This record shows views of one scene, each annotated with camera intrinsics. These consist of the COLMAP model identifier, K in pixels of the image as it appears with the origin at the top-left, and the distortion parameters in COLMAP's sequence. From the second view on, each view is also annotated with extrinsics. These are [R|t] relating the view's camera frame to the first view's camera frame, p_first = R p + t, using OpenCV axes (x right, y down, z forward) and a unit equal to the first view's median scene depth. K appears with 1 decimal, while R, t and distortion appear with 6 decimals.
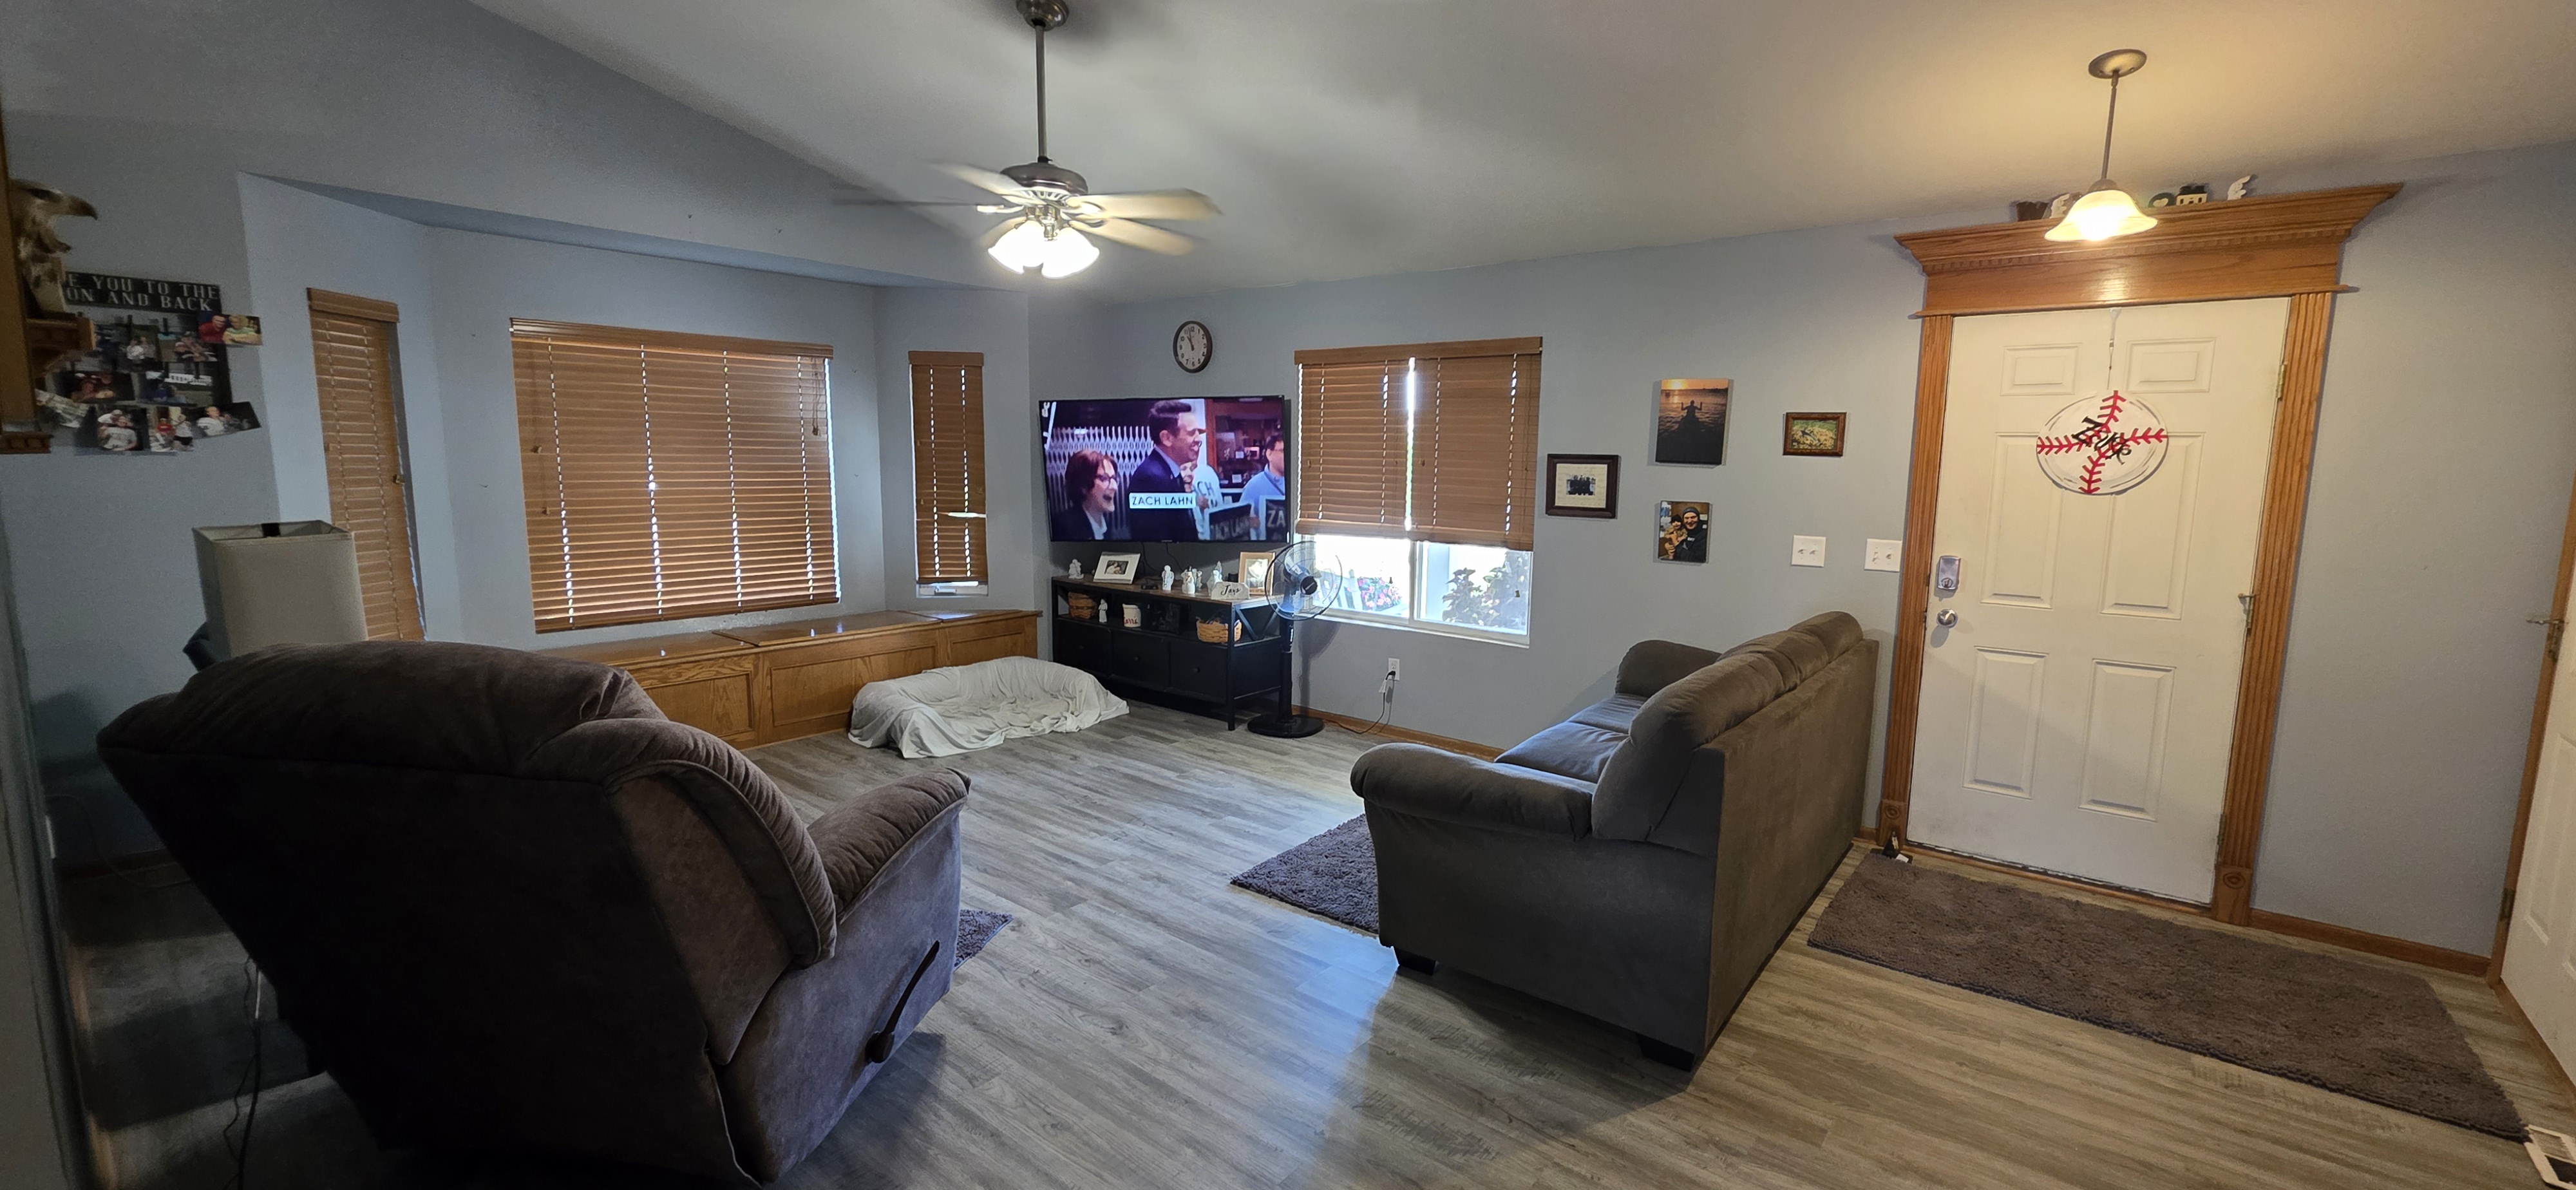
lens RADIAL K [[1035.1, 0, 1291.7], [0, 1035.1, 591.4], [0, 0, 1]] dist [0.005943, -0.000090]
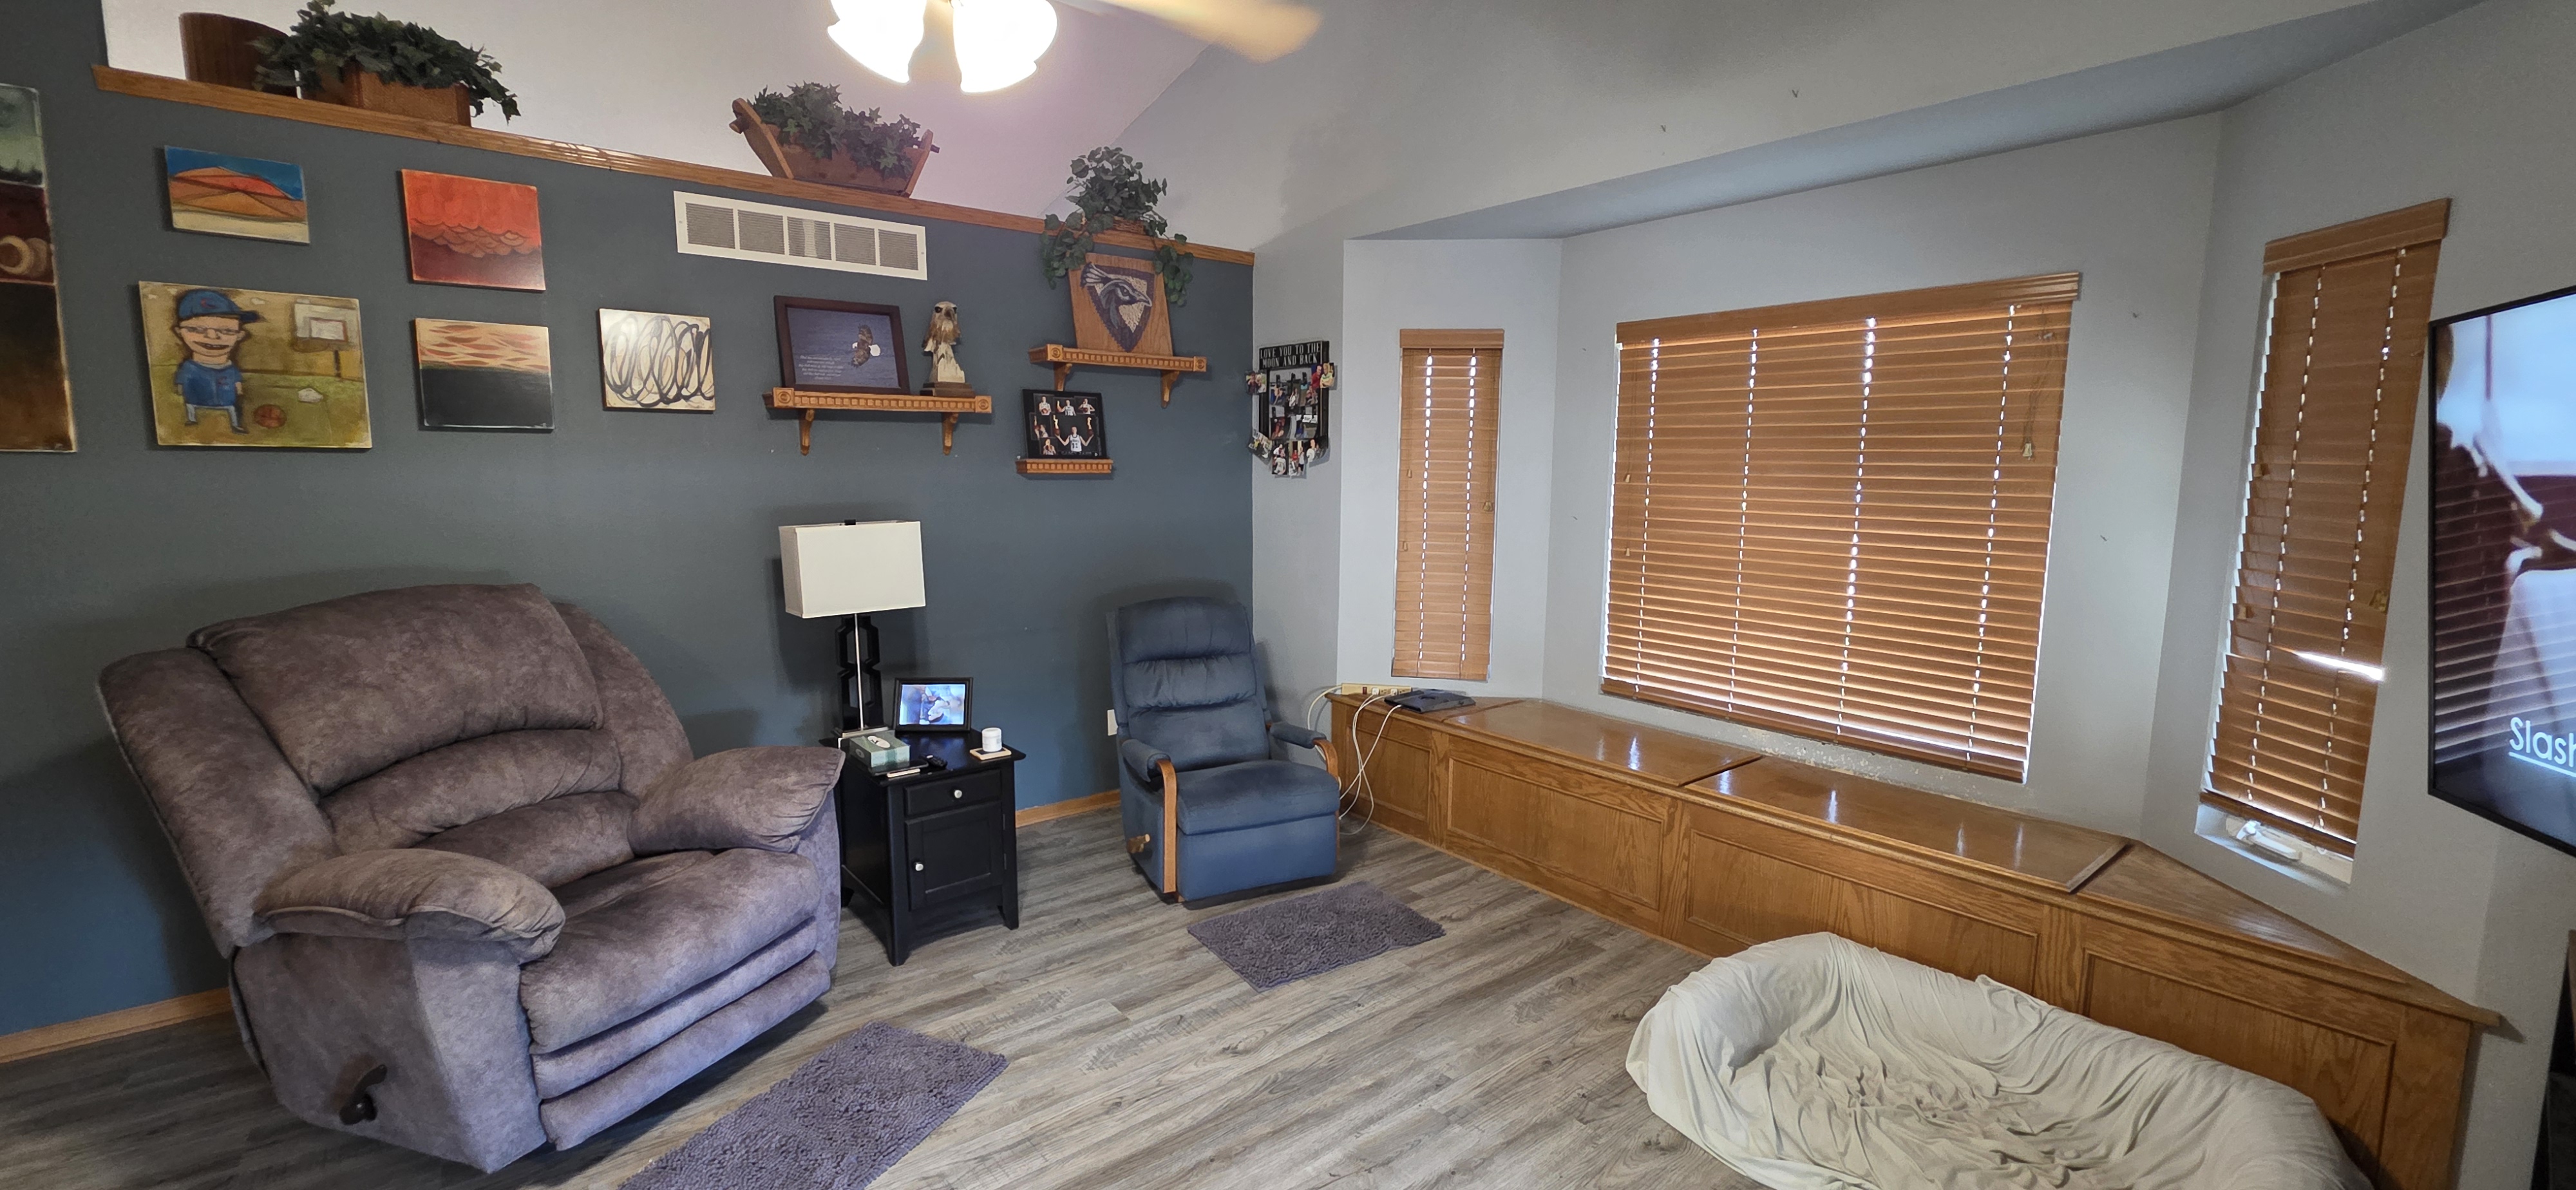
lens RADIAL K [[1035.1, 0, 1290.9], [0, 1035.1, 590.4], [0, 0, 1]] dist [0.005943, -0.000090]
pose [[-0.193625, 0.105806, -0.975354, 0.174640], [-0.146892, 0.979834, 0.135452, -0.149280], [0.970017, 0.169498, -0.174178, 1.105389]]
